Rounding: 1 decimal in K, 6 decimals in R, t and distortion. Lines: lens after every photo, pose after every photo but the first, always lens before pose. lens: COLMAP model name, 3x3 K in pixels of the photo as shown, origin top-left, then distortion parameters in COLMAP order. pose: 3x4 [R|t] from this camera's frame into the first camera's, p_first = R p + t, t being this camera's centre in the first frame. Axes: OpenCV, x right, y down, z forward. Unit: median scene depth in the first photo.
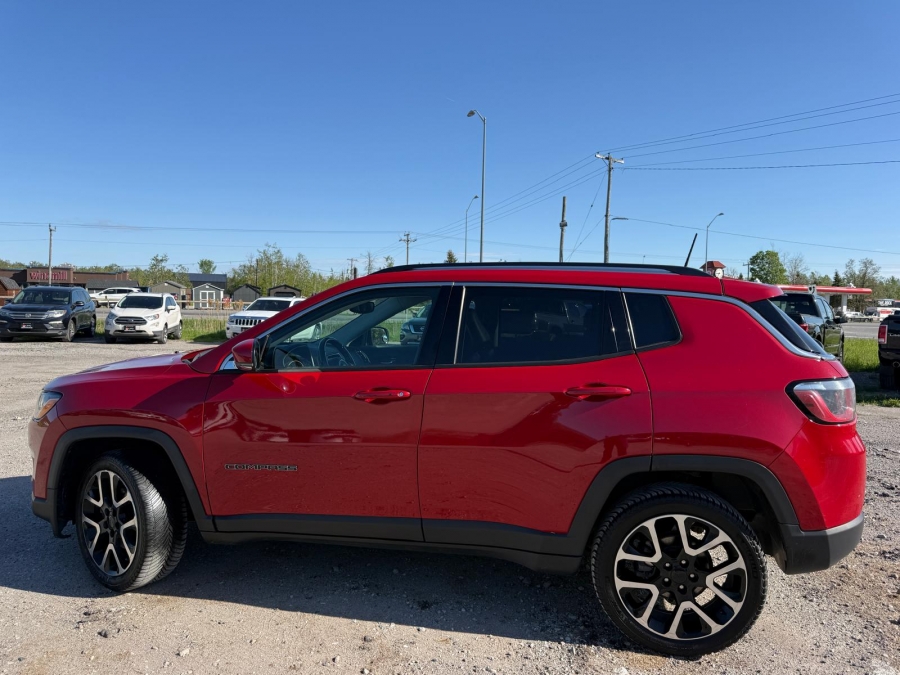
lens RADIAL K [[639.1, 0, 447.8], [0, 639.1, 336.3], [0, 0, 1]] dist [0.042946, -0.054511]
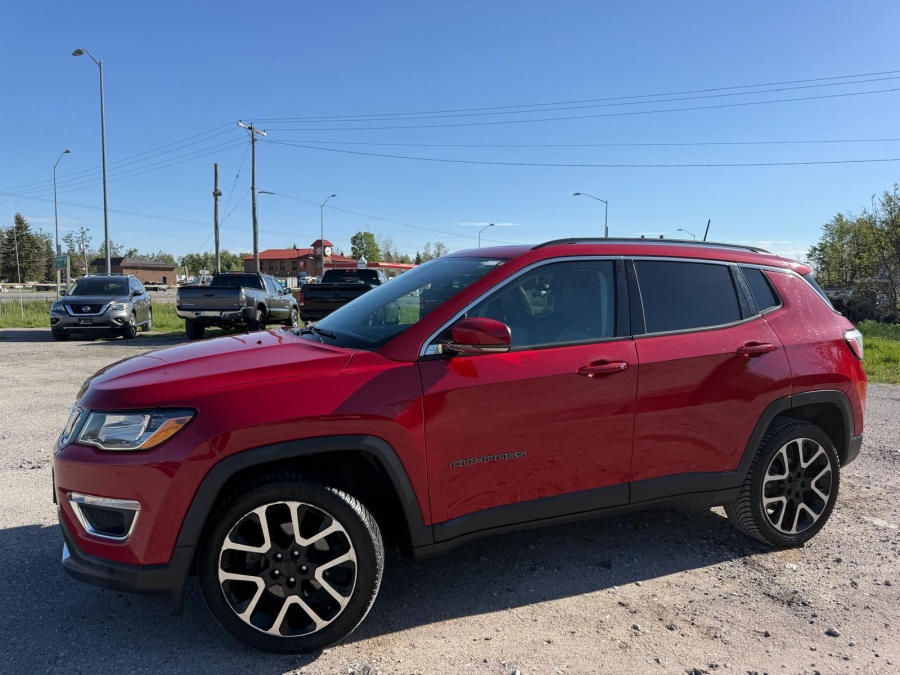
lens RADIAL K [[639.1, 0, 447.8], [0, 639.1, 336.3], [0, 0, 1]] dist [0.042946, -0.054511]
pose [[0.817540, -0.052510, 0.573472, -0.130906], [0.031094, 0.998407, 0.047091, -0.001707], [-0.575031, -0.020667, 0.817870, 0.047682]]
